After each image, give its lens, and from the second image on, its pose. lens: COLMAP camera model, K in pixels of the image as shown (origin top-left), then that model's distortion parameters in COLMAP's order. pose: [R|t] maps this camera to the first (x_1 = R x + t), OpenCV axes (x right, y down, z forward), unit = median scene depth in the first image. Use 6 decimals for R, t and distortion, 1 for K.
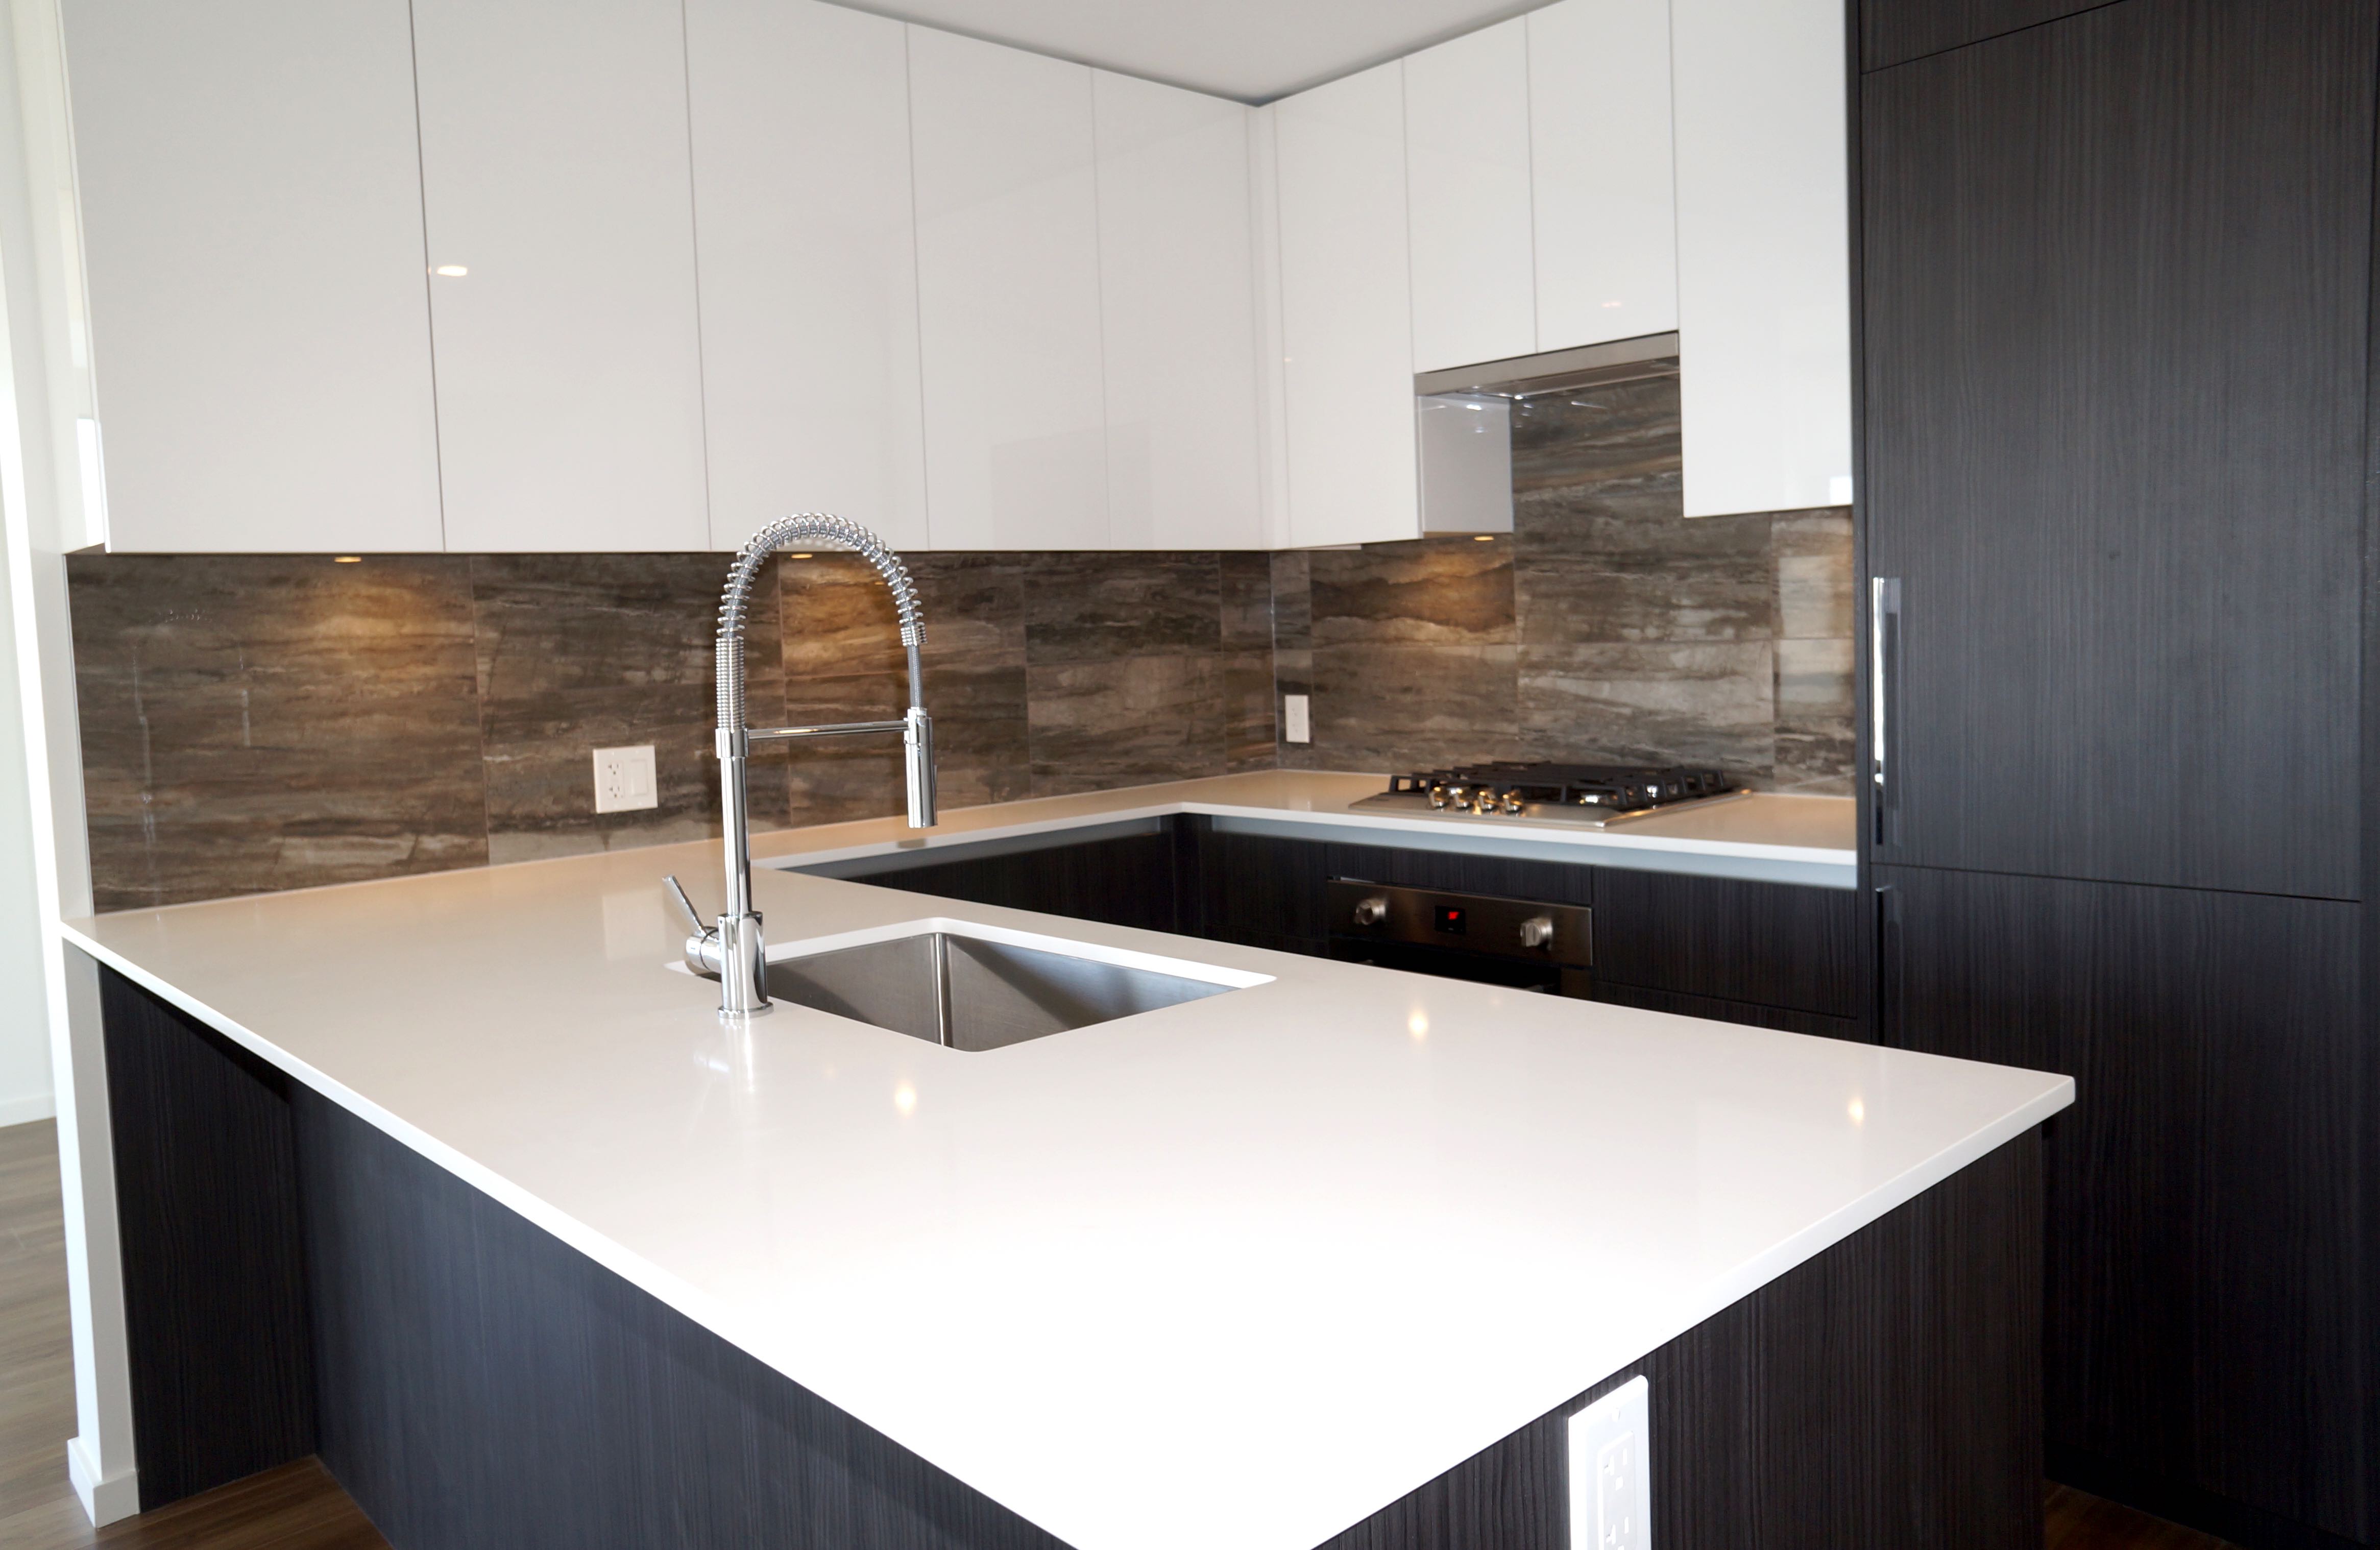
lens RADIAL K [[1730.3, 0, 1194.1], [0, 1730.3, 773.1], [0, 0, 1]] dist [-0.026920, 0.016420]
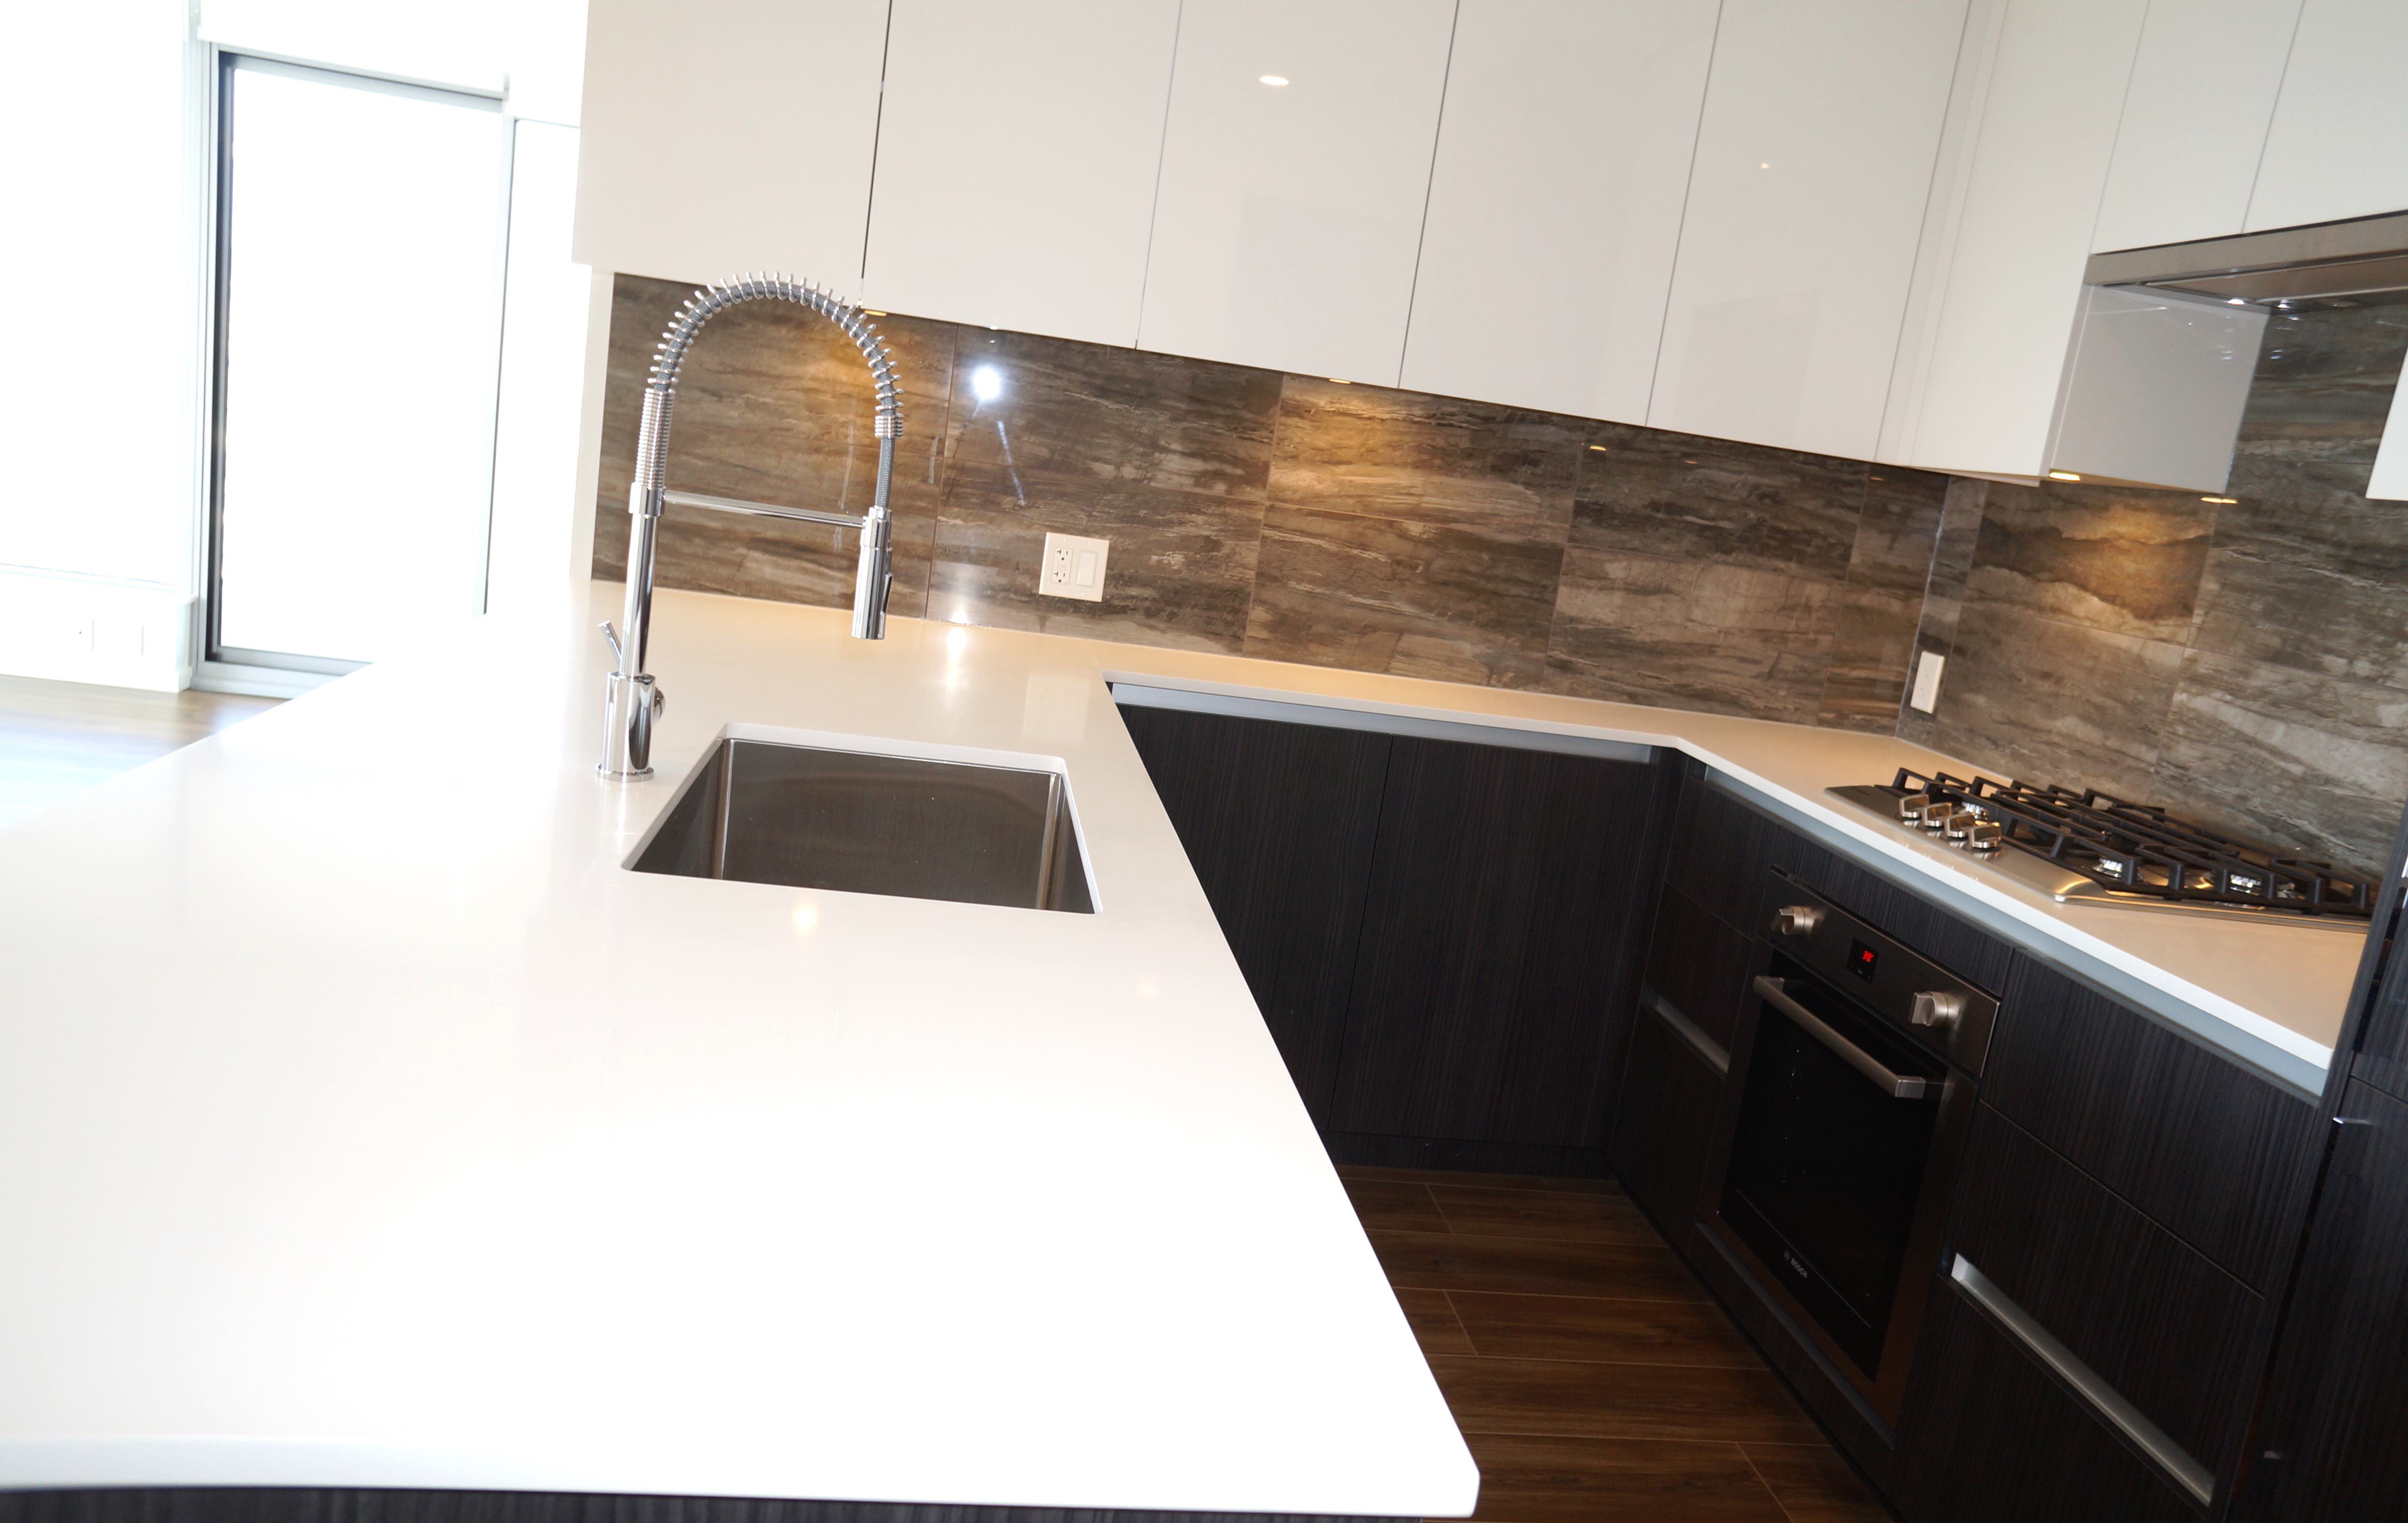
lens RADIAL K [[1656.0, 0, 1183.4], [0, 1656.0, 779.9], [0, 0, 1]] dist [-0.041812, 0.043585]
pose [[0.807883, 0.267515, -0.525130, 0.242600], [-0.219404, 0.963515, 0.153298, -0.035805], [0.546980, -0.008631, 0.837101, 0.195701]]
